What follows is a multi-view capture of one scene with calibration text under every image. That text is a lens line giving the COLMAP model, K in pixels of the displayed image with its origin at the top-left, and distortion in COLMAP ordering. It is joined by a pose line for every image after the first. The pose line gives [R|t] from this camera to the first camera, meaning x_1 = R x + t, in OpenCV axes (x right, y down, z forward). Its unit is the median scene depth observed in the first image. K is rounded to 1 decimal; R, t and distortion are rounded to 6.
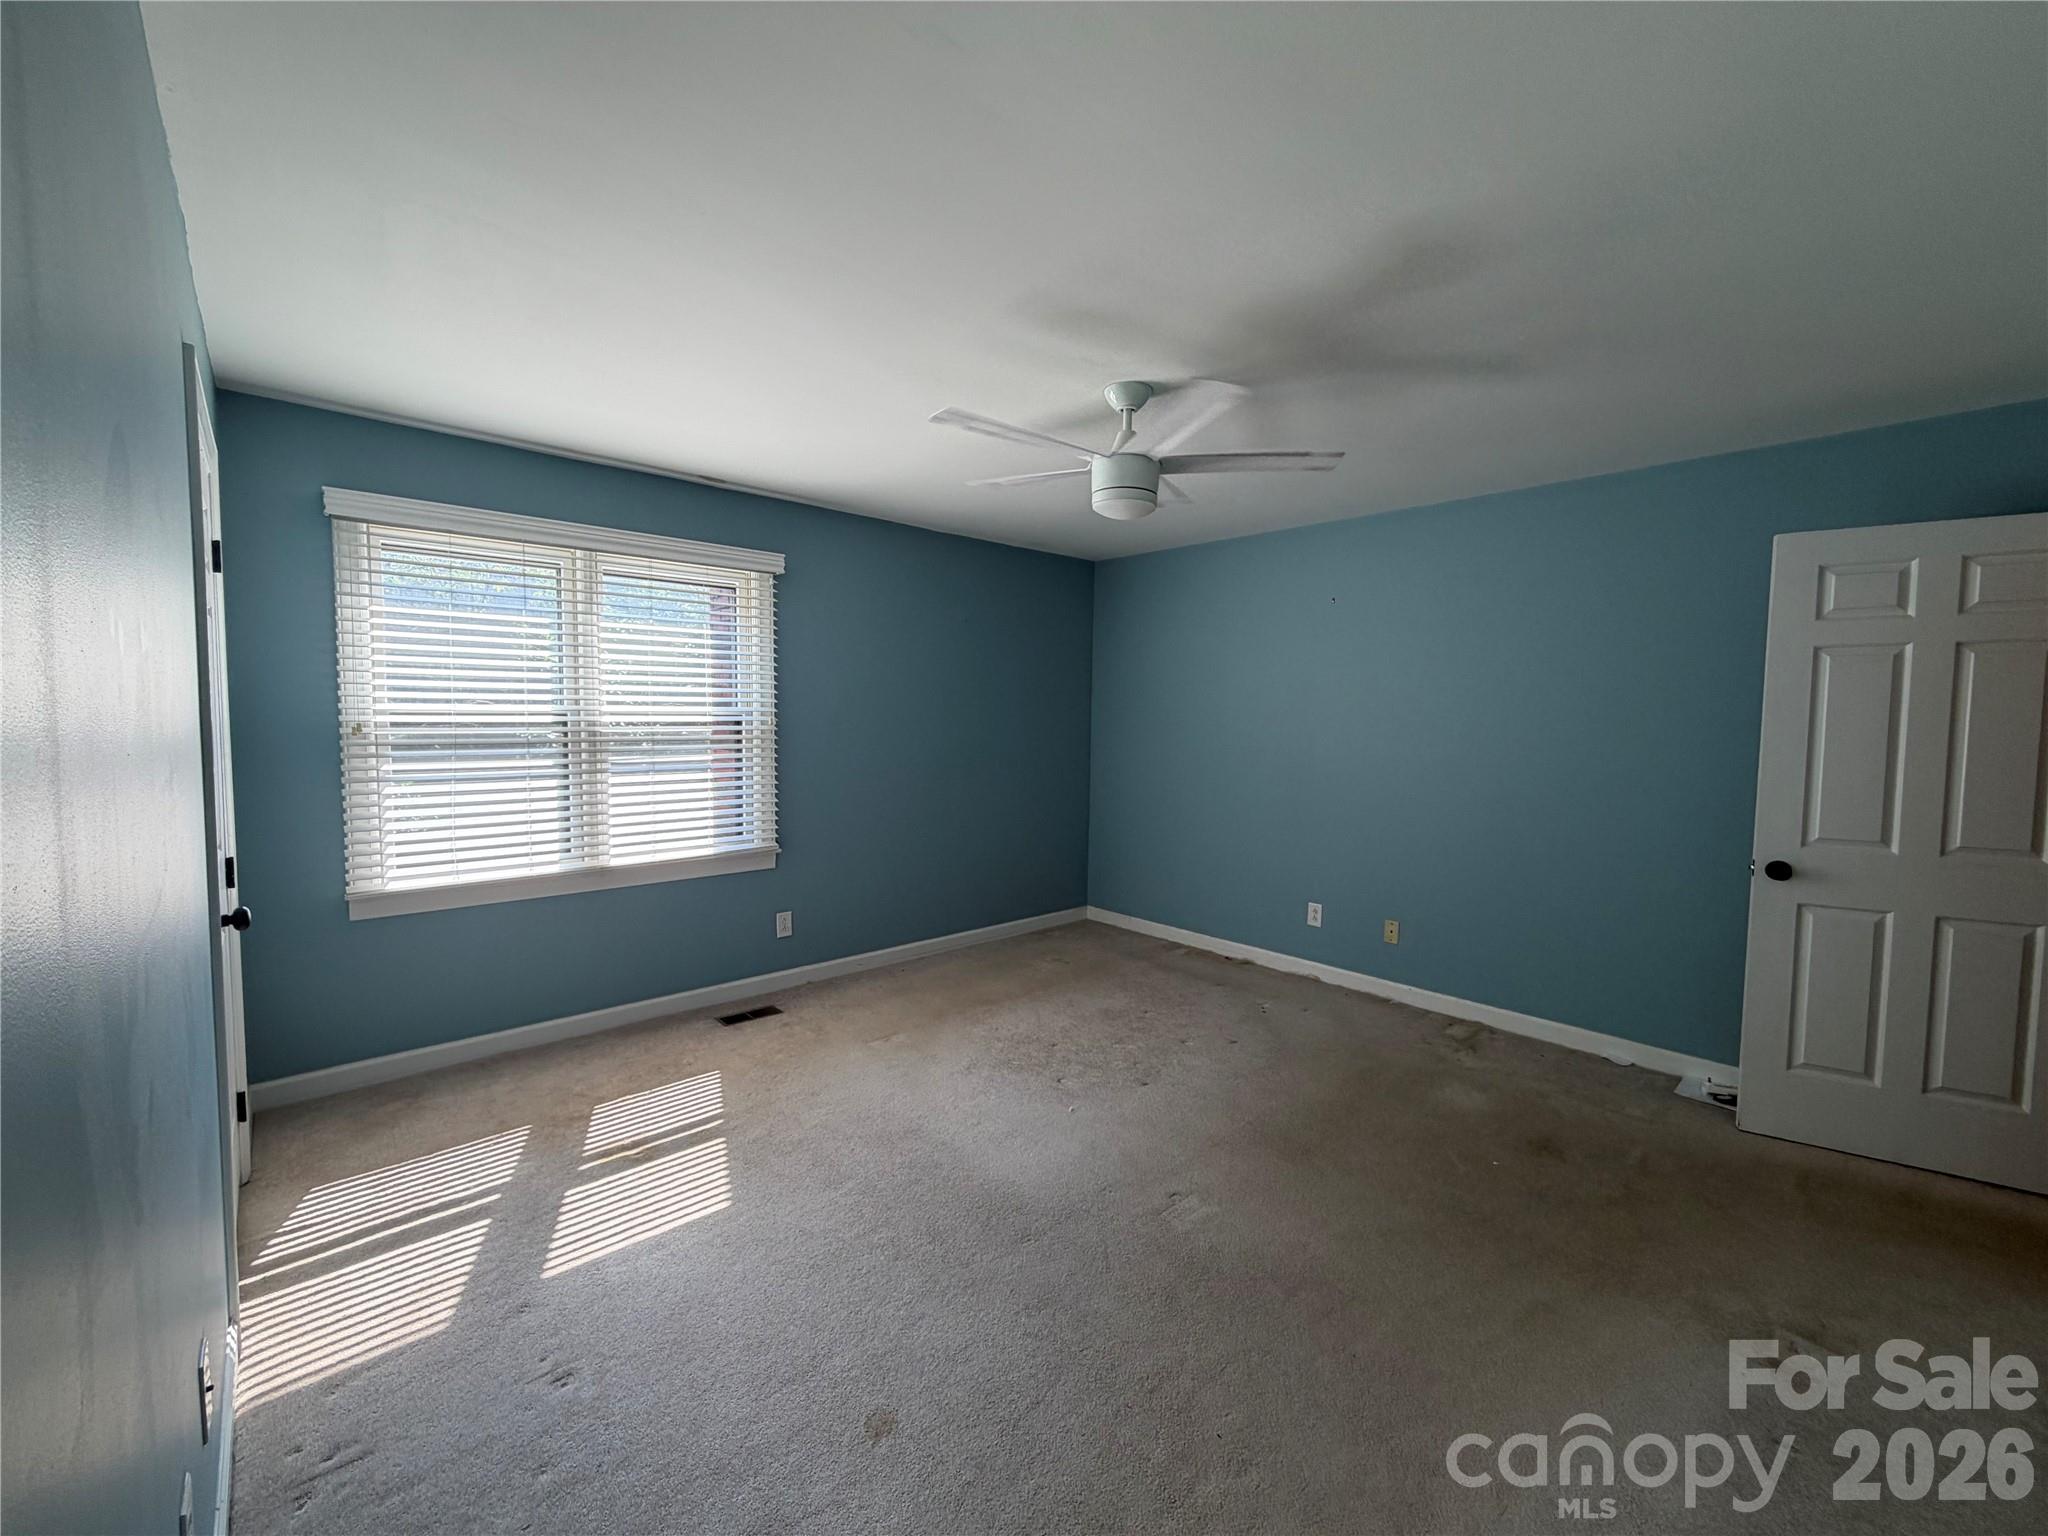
lens RADIAL K [[814.6, 0, 1025.1], [0, 814.6, 760.9], [0, 0, 1]] dist [-0.002727, 0.000092]
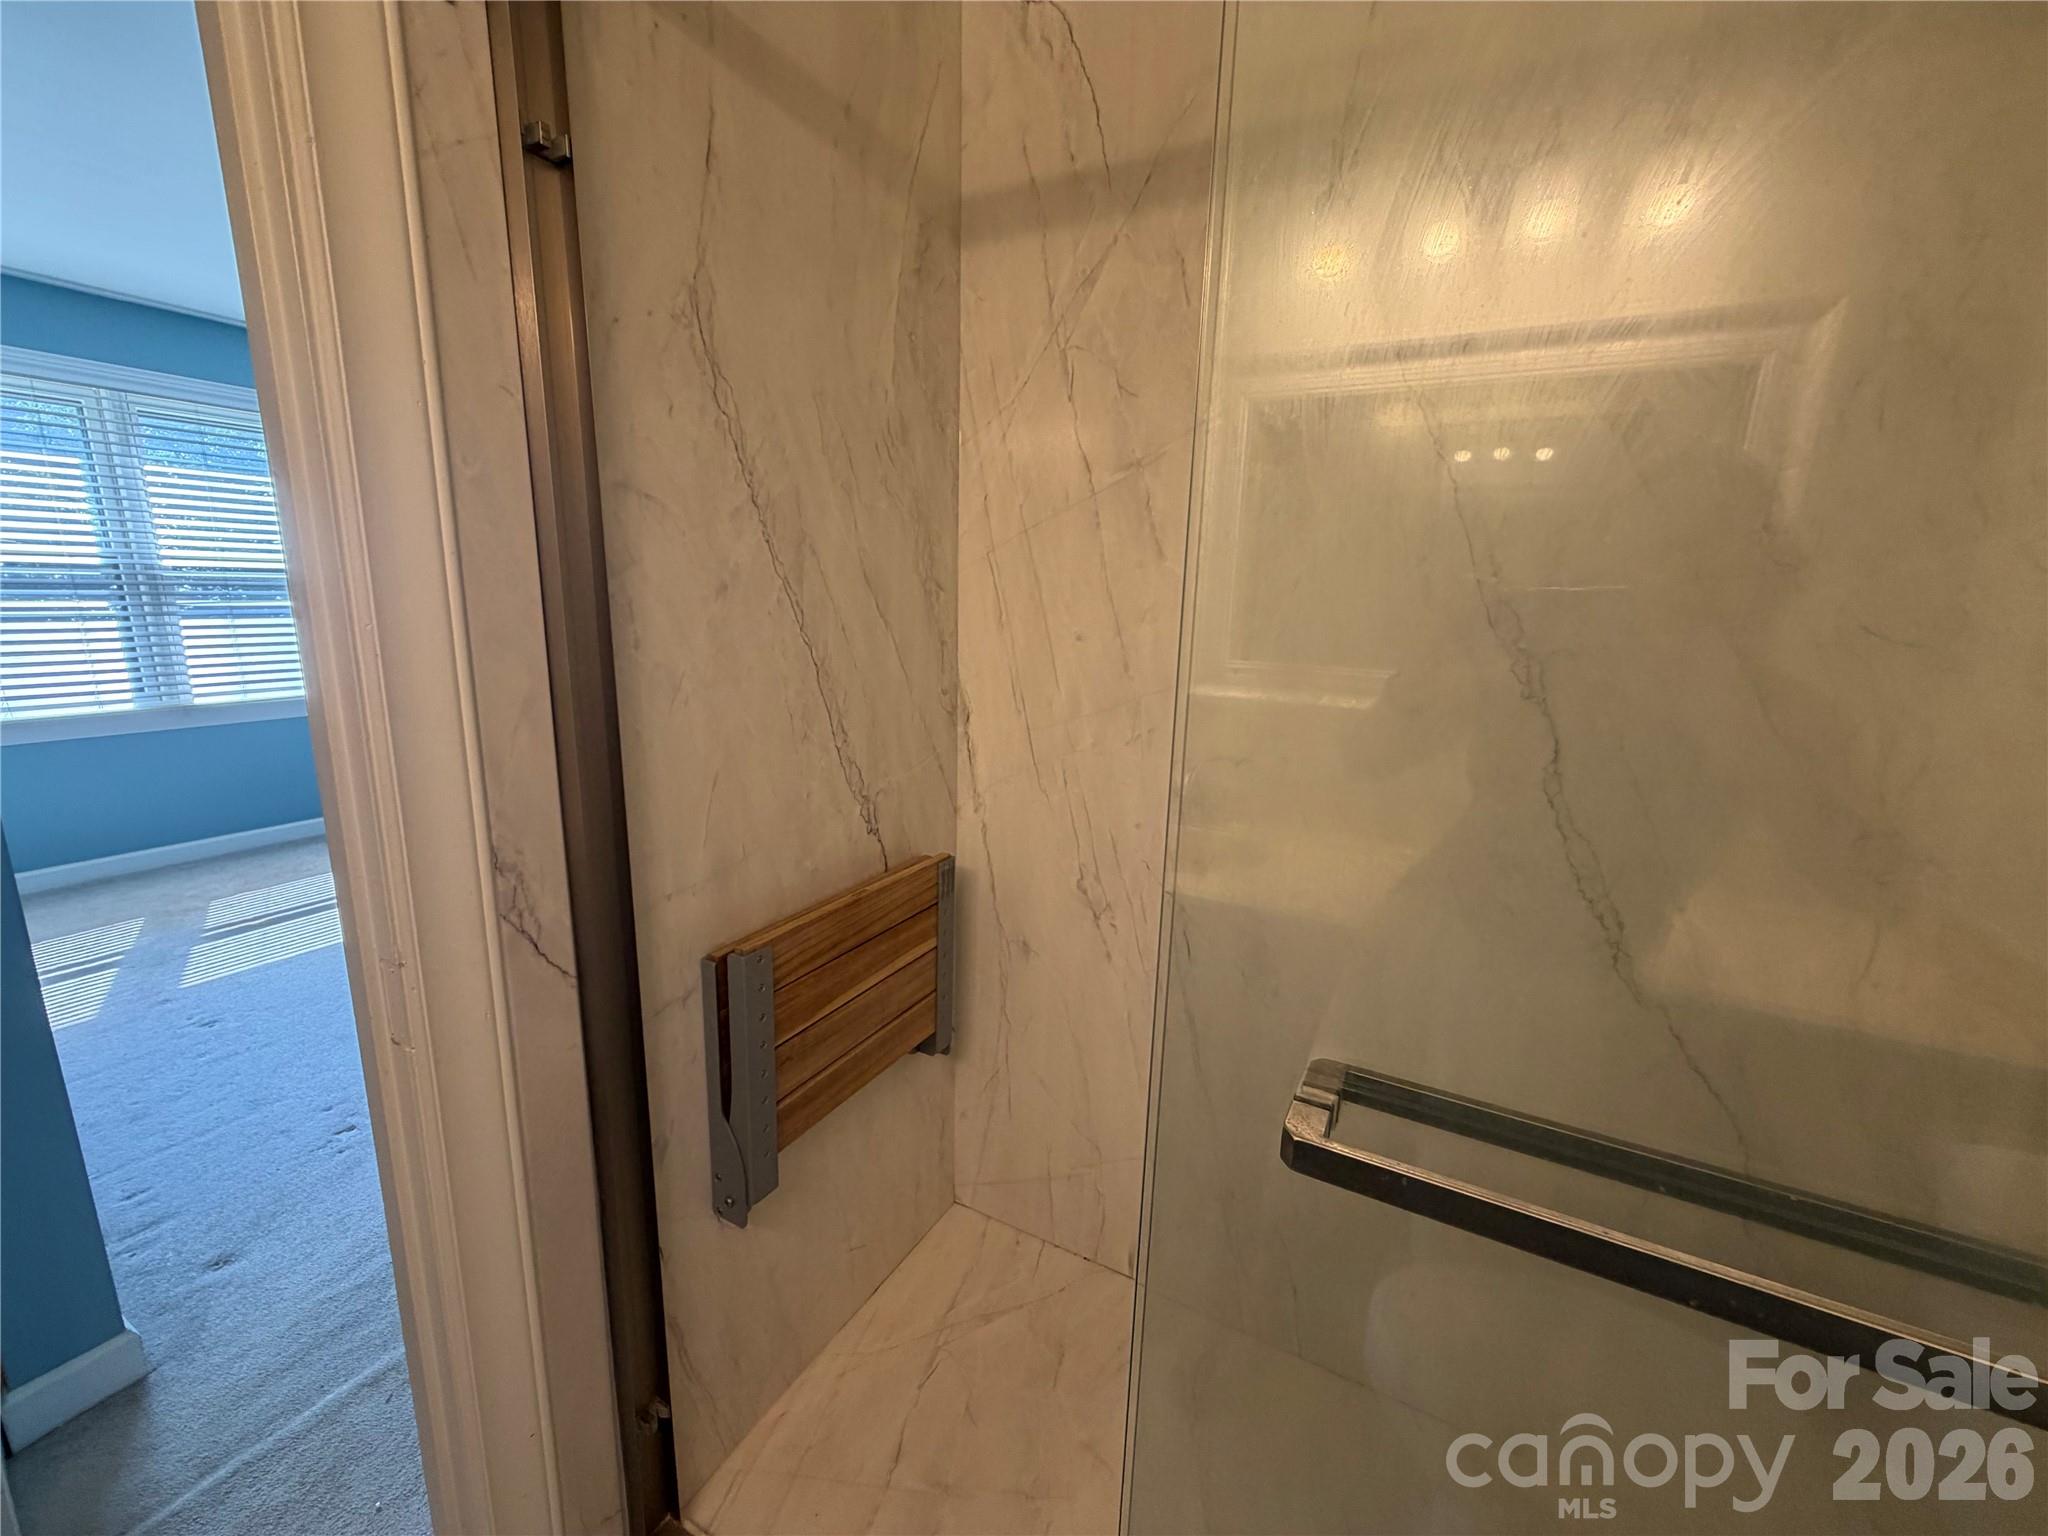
lens RADIAL K [[814.6, 0, 1024.2], [0, 814.6, 764.8], [0, 0, 1]] dist [-0.002727, 0.000092]
pose [[0.945915, -0.049878, 0.320558, 0.180457], [-0.003825, 0.986327, 0.164757, 0.028461], [-0.324393, -0.157072, 0.932790, -0.371505]]
